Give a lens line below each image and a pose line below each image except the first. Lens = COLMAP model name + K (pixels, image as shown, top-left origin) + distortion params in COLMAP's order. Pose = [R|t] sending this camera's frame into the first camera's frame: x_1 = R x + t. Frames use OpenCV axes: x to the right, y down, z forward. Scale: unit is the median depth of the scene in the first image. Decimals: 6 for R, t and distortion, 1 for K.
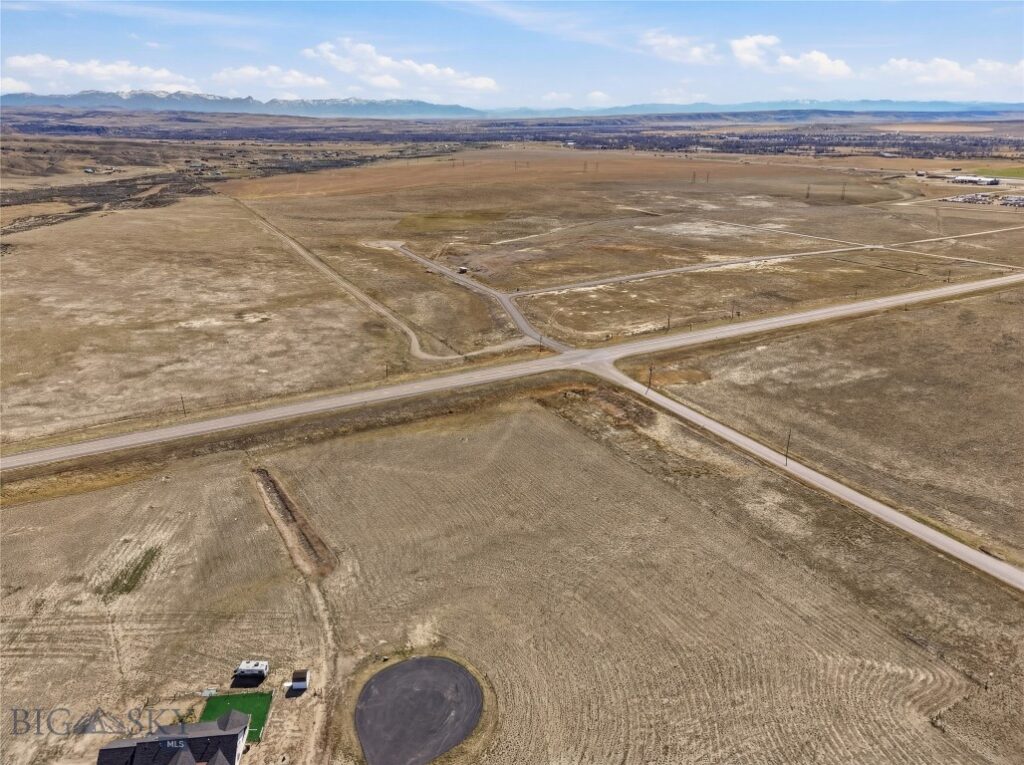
lens RADIAL K [[683.1, 0, 512.0], [0, 683.1, 382.5], [0, 0, 1]] dist [0.021139, -0.022187]
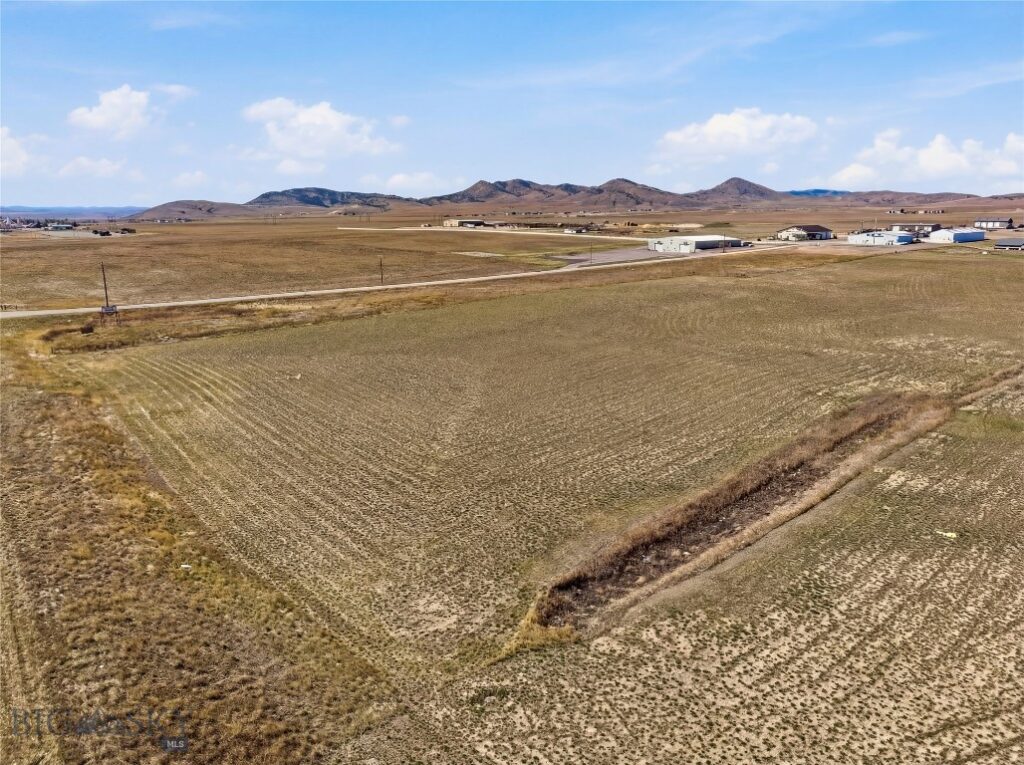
lens RADIAL K [[683.1, 0, 512.0], [0, 683.1, 382.5], [0, 0, 1]] dist [0.021139, -0.022187]
pose [[-0.202722, -0.230523, 0.951716, -0.467770], [0.354929, 0.888511, 0.290815, 0.016686], [-0.912650, 0.396746, -0.098301, 0.901695]]
